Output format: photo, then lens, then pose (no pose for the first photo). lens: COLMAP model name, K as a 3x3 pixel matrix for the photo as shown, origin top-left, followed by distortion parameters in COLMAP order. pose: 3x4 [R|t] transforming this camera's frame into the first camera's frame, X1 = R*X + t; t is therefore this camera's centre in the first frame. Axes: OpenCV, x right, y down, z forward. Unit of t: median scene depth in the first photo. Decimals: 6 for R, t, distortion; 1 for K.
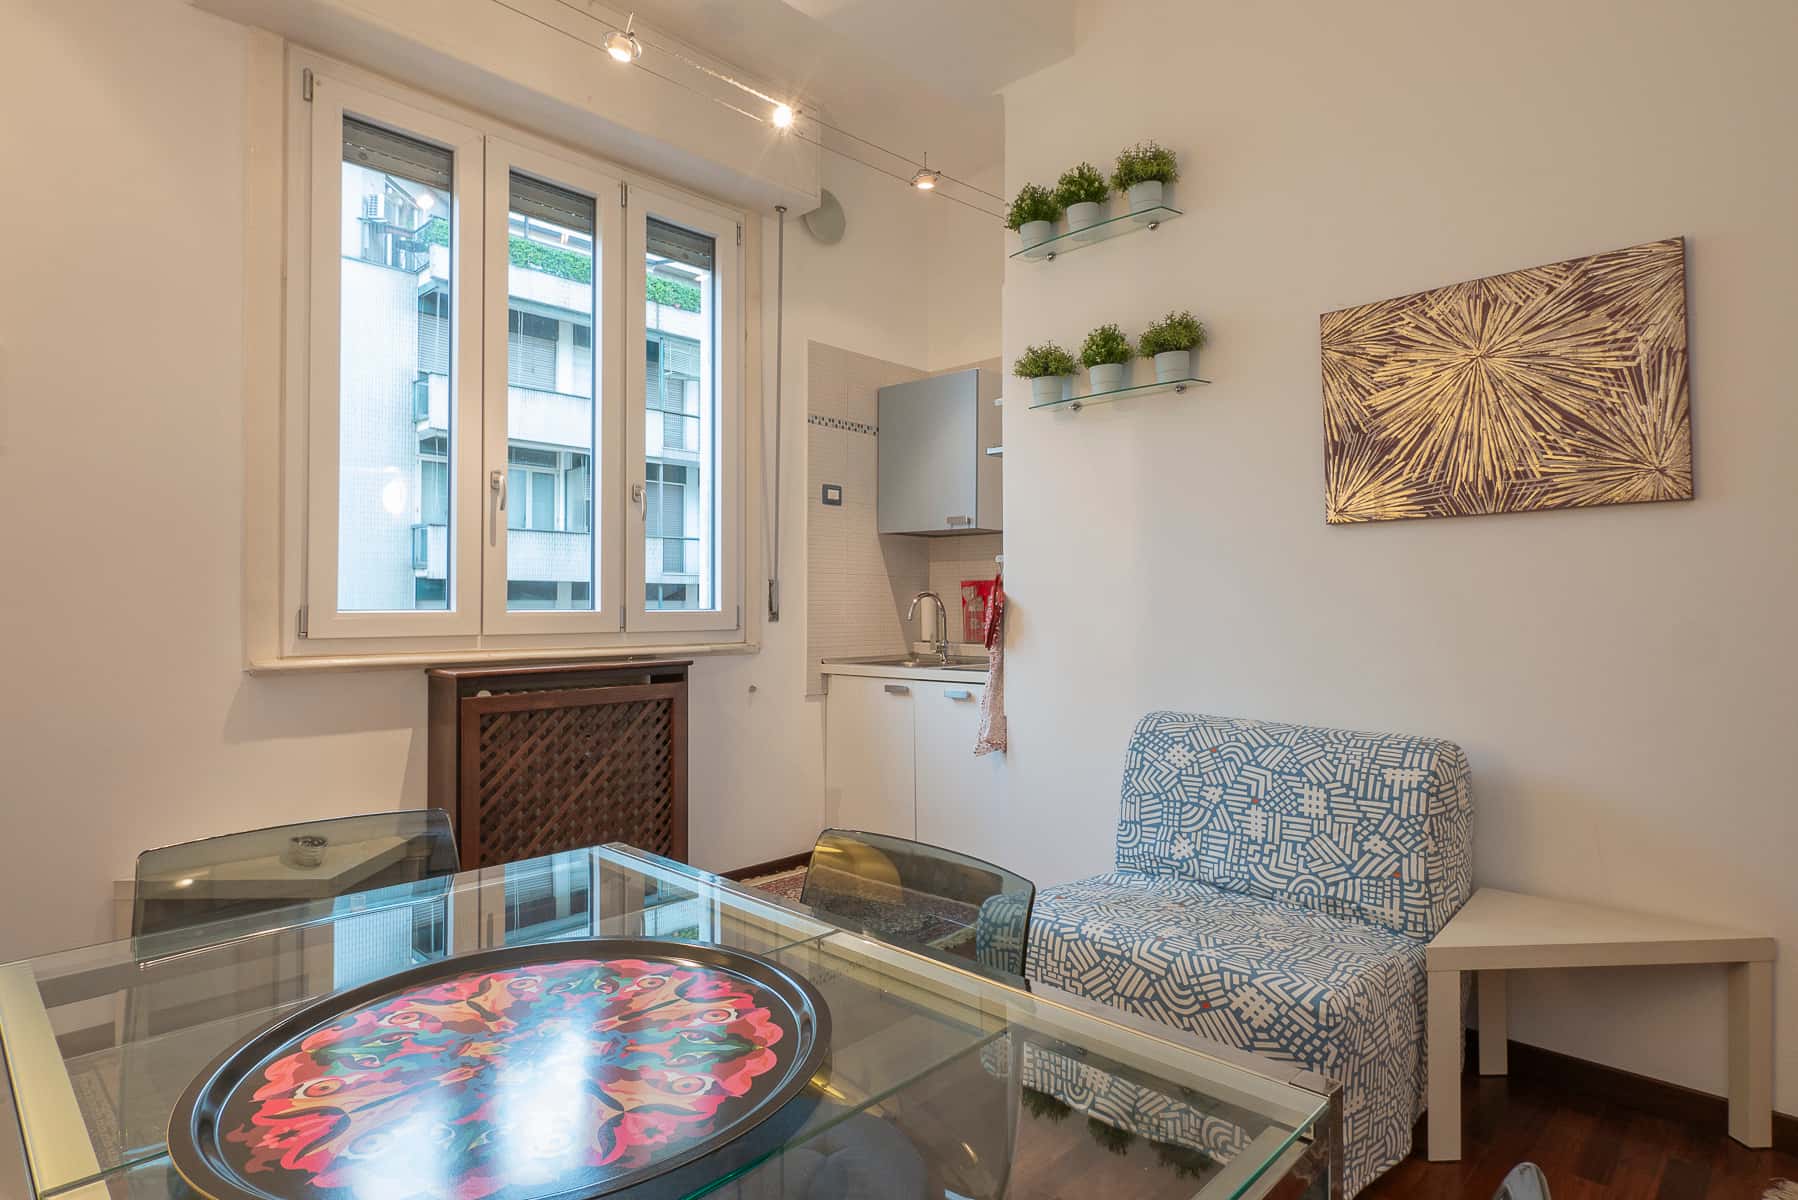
lens RADIAL K [[959.5, 0, 904.2], [0, 959.5, 592.3], [0, 0, 1]] dist [-0.005085, 0.007068]
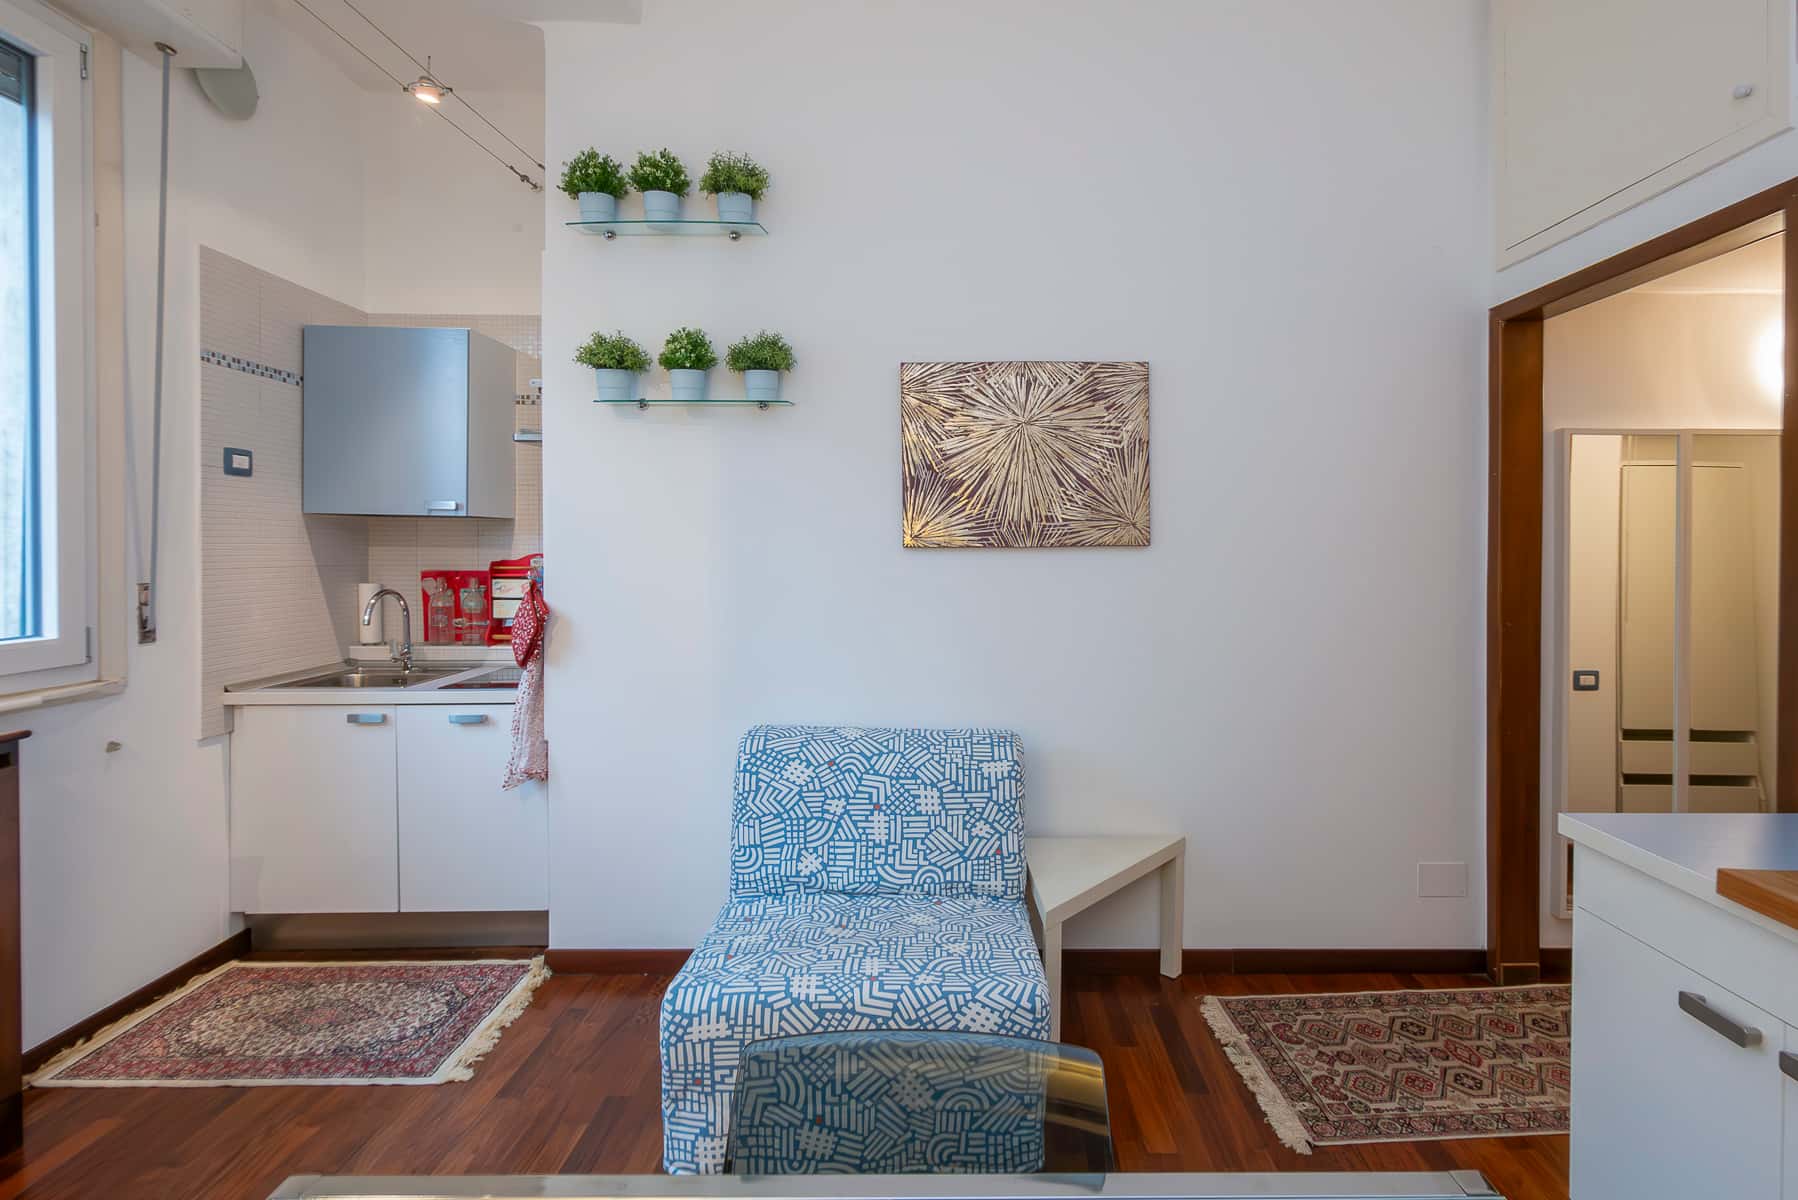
lens RADIAL K [[862.9, 0, 952.4], [0, 862.9, 554.7], [0, 0, 1]] dist [-0.002038, 0.001029]
pose [[0.713582, -0.004268, 0.700559, -0.262157], [-0.014826, 0.999665, 0.021192, -0.092814], [-0.700415, -0.025509, 0.713280, 0.243895]]
